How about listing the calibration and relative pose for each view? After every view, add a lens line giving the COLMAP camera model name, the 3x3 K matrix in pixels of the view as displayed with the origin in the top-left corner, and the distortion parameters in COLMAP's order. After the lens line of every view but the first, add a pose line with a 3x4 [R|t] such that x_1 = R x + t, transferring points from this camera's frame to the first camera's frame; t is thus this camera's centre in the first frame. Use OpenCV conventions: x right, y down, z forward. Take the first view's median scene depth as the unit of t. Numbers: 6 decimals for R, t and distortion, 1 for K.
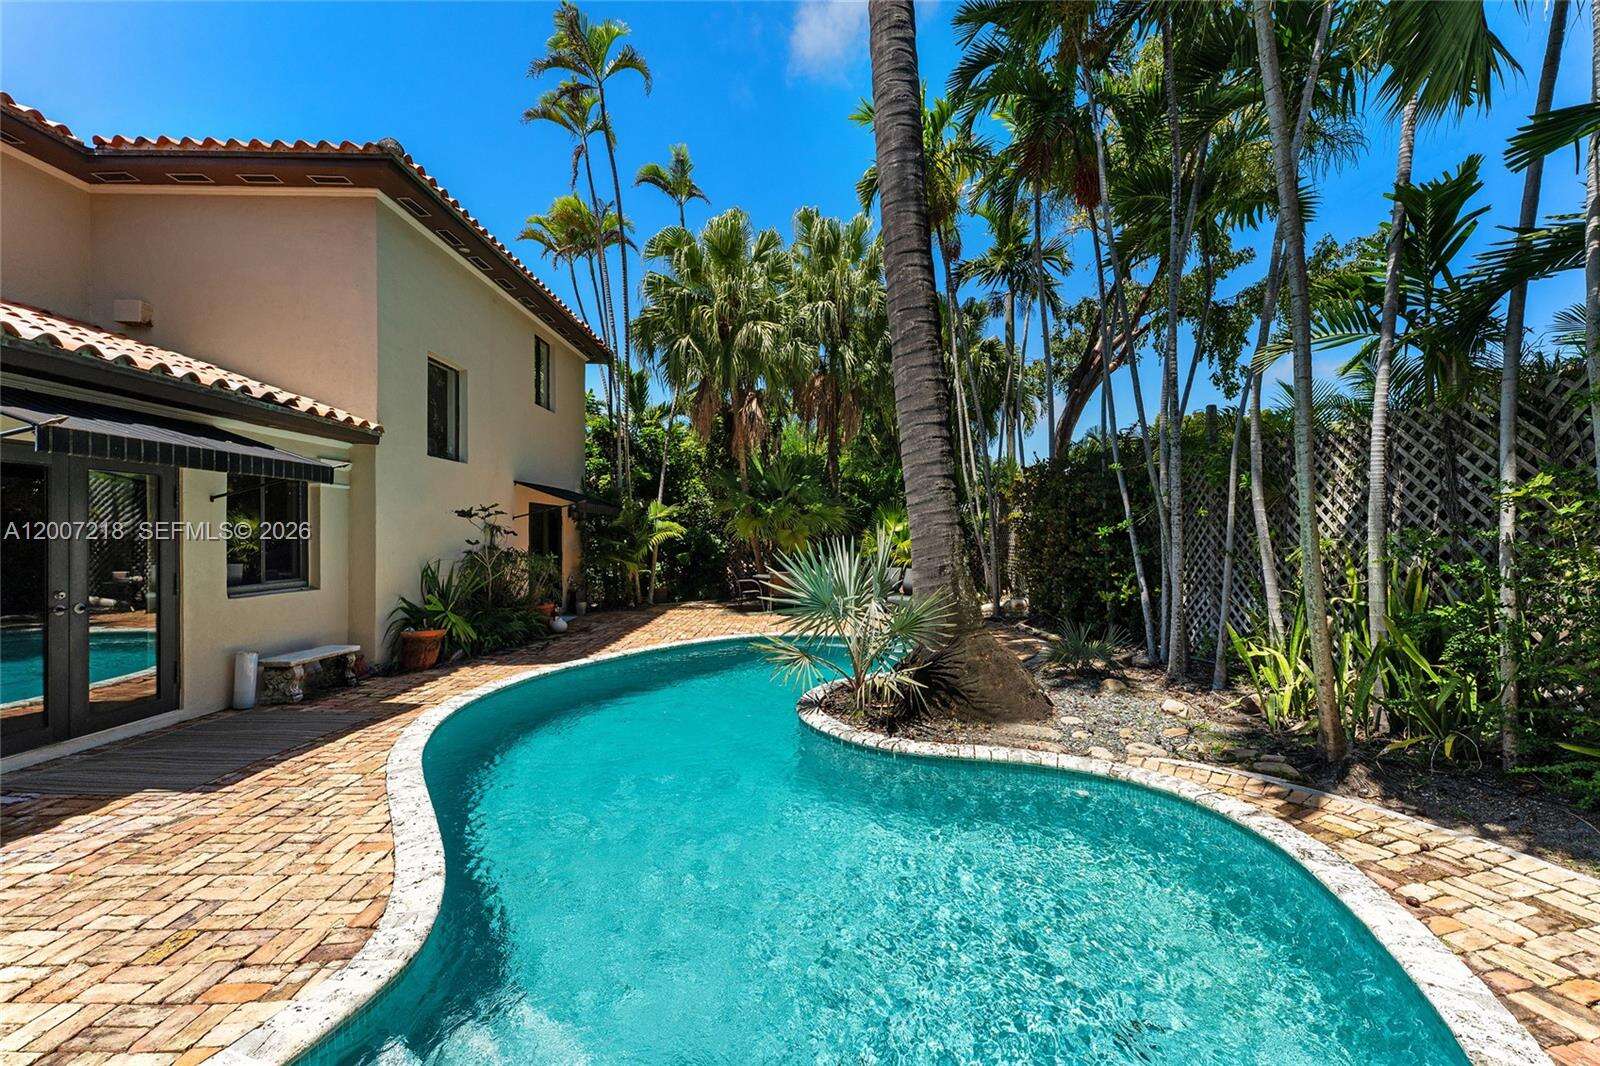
lens RADIAL K [[648.1, 0, 811.1], [0, 648.1, 522.9], [0, 0, 1]] dist [-0.001090, -0.000588]
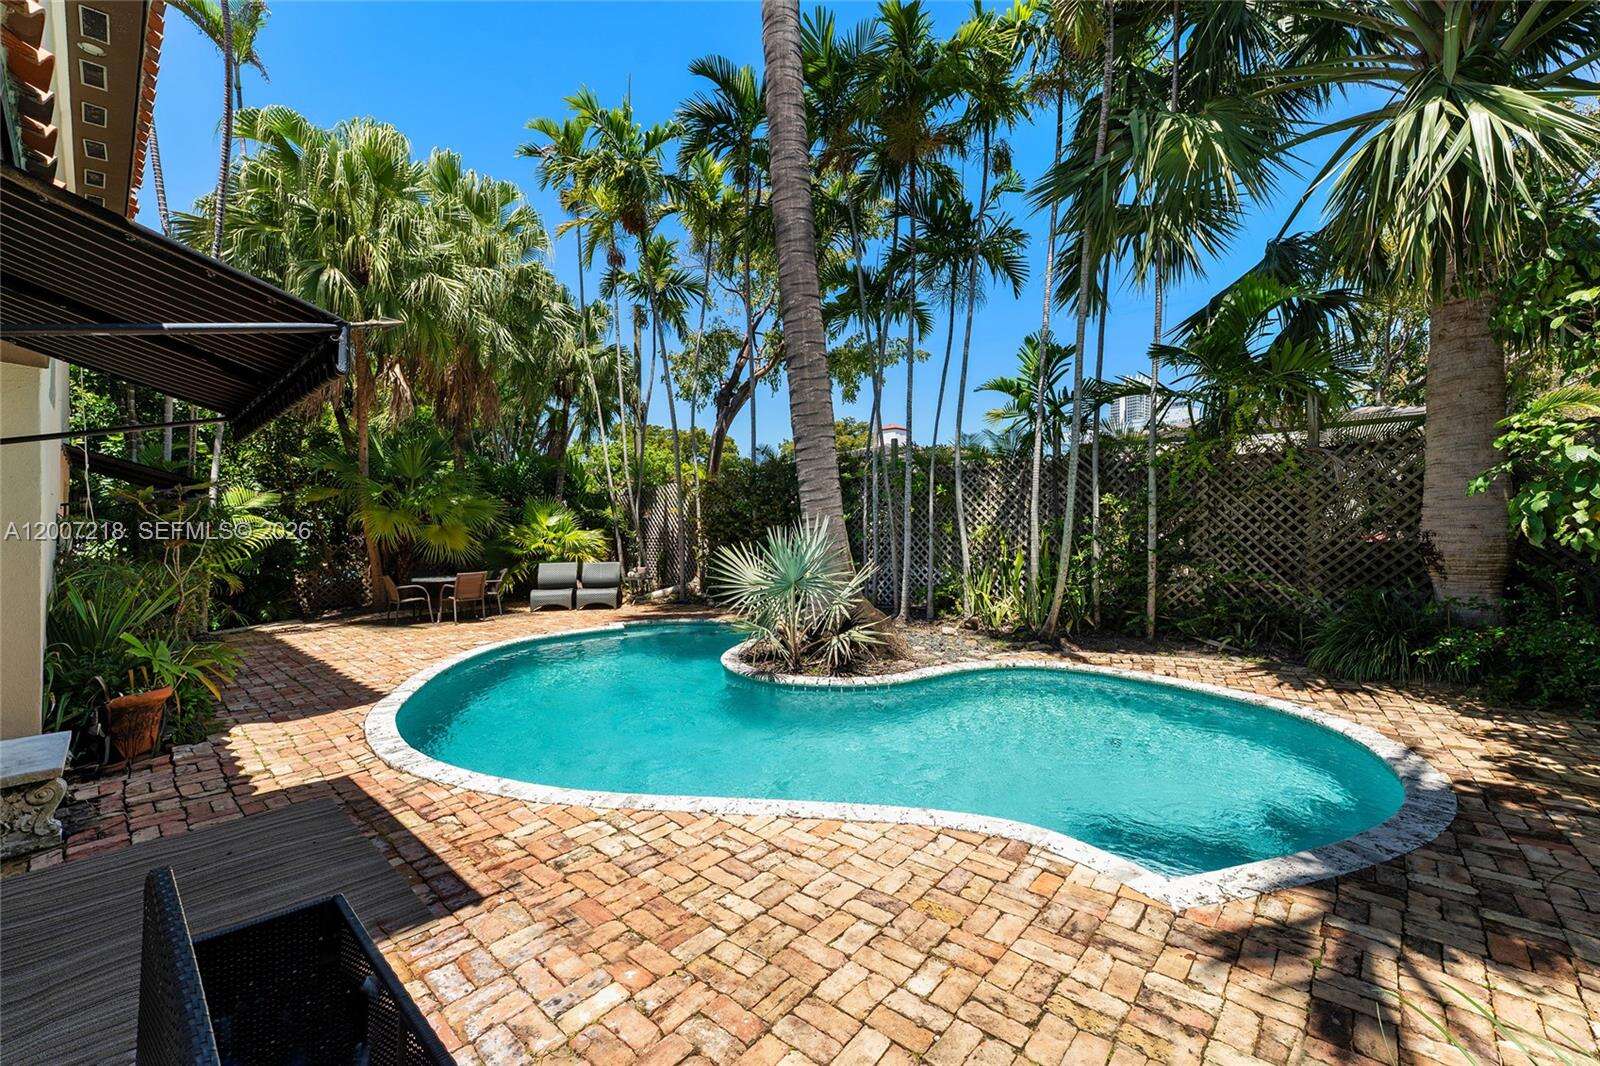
lens RADIAL K [[641.7, 0, 792.1], [0, 641.7, 529.9], [0, 0, 1]] dist [0.004618, -0.000004]
pose [[0.678601, -0.013294, 0.734387, -0.790531], [0.000961, 0.999851, 0.017211, 0.007090], [-0.734507, -0.010974, 0.678513, 0.194961]]
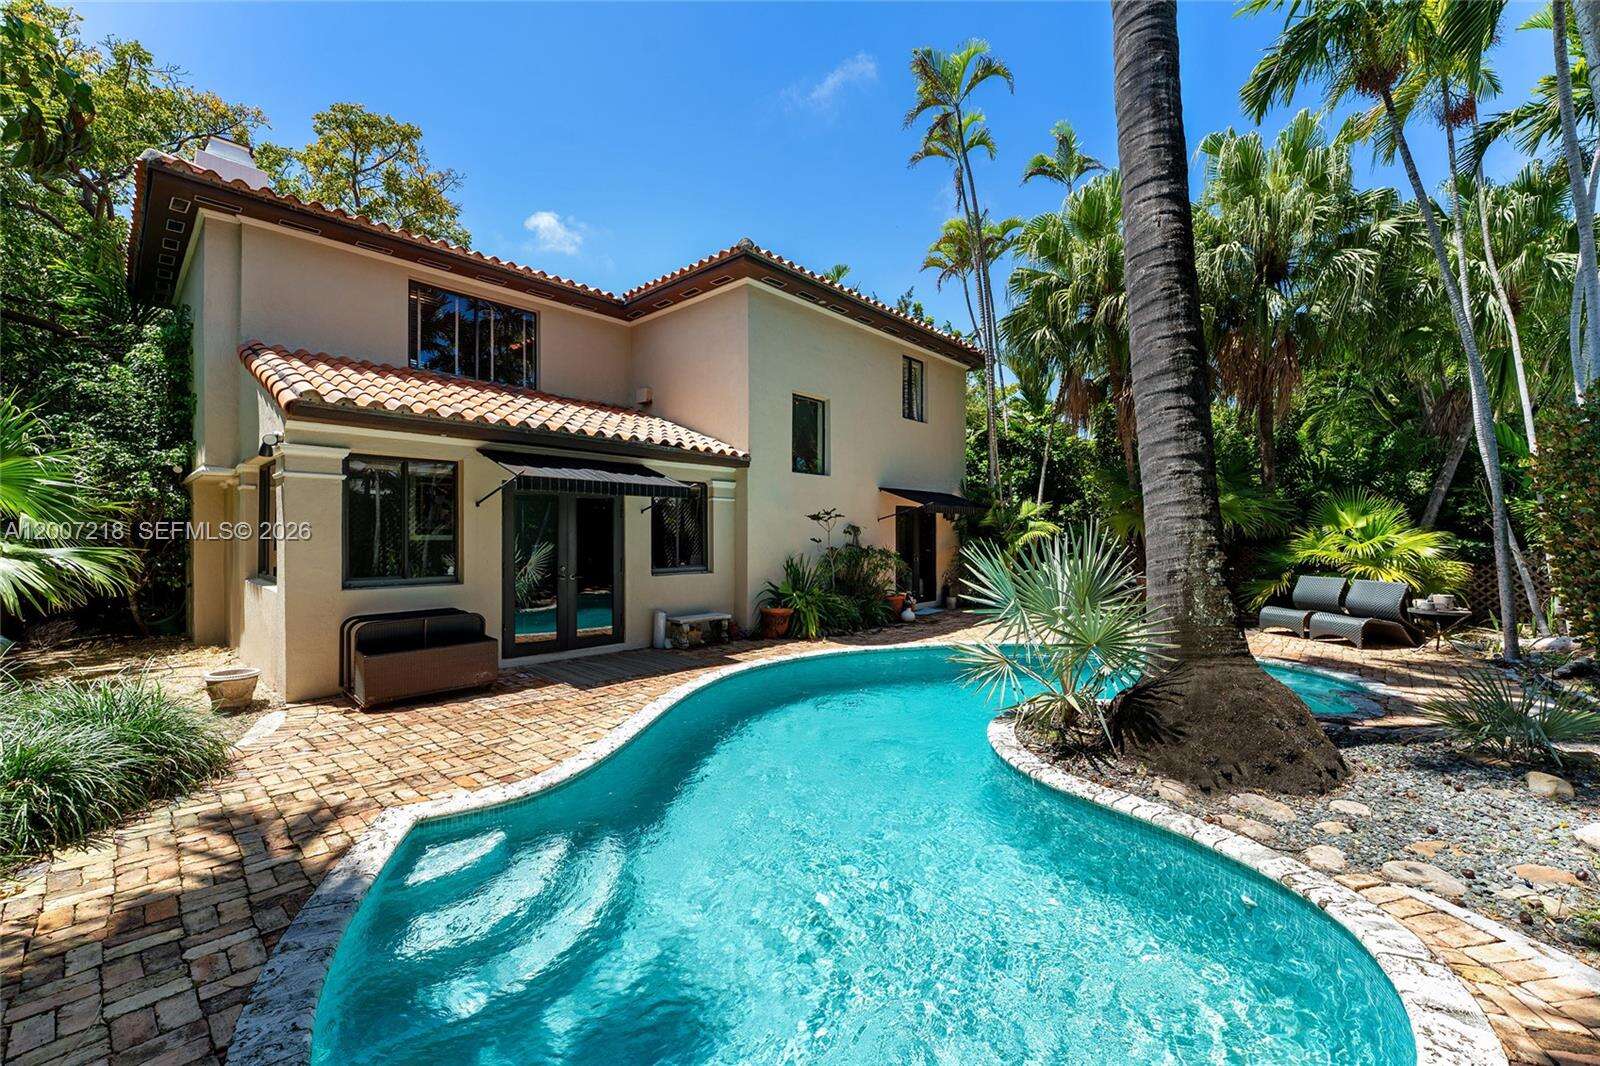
lens RADIAL K [[645.5, 0, 804.1], [0, 645.5, 525.5], [0, 0, 1]] dist [-0.015868, 0.008343]
pose [[0.732686, -0.012635, -0.680449, 0.400347], [0.014842, 0.999887, -0.002586, 0.006430], [0.680405, -0.008204, 0.732790, 0.120771]]
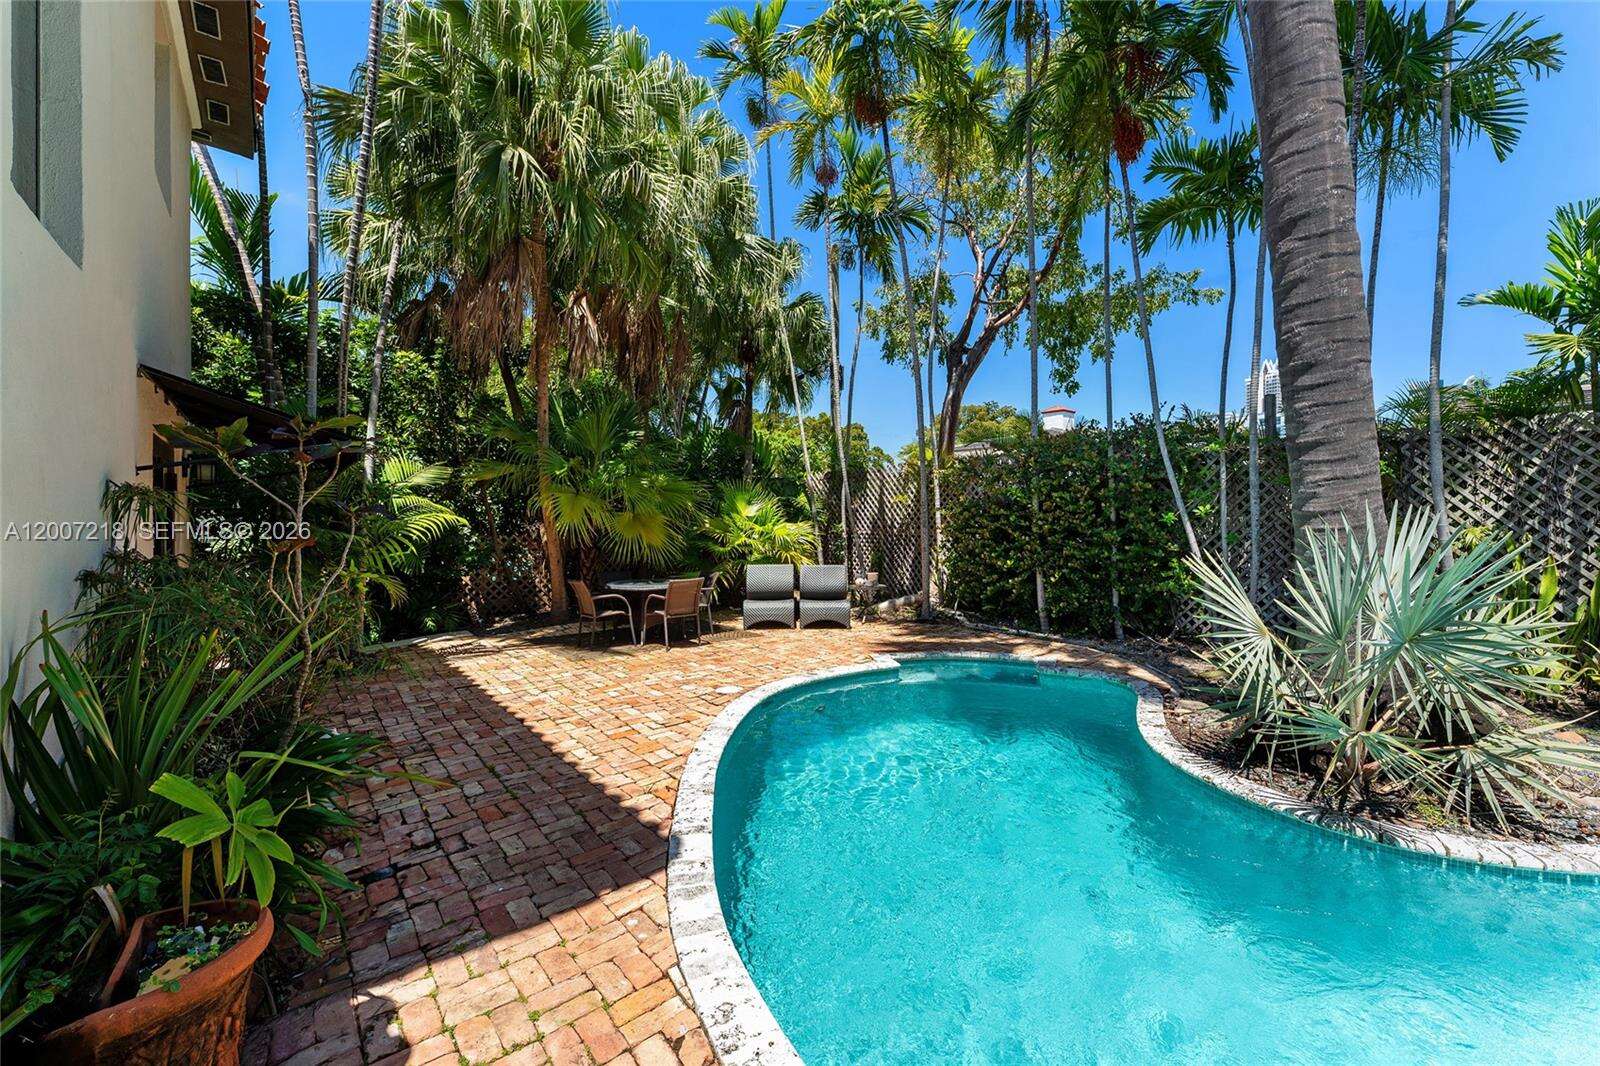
lens RADIAL K [[628.6, 0, 792.3], [0, 628.6, 550.8], [0, 0, 1]] dist [0.000731, 0.000233]
pose [[0.776371, -0.027064, 0.629695, -0.728086], [-0.014444, 0.998051, 0.060704, 0.017446], [-0.630110, -0.056224, 0.774467, 0.846122]]
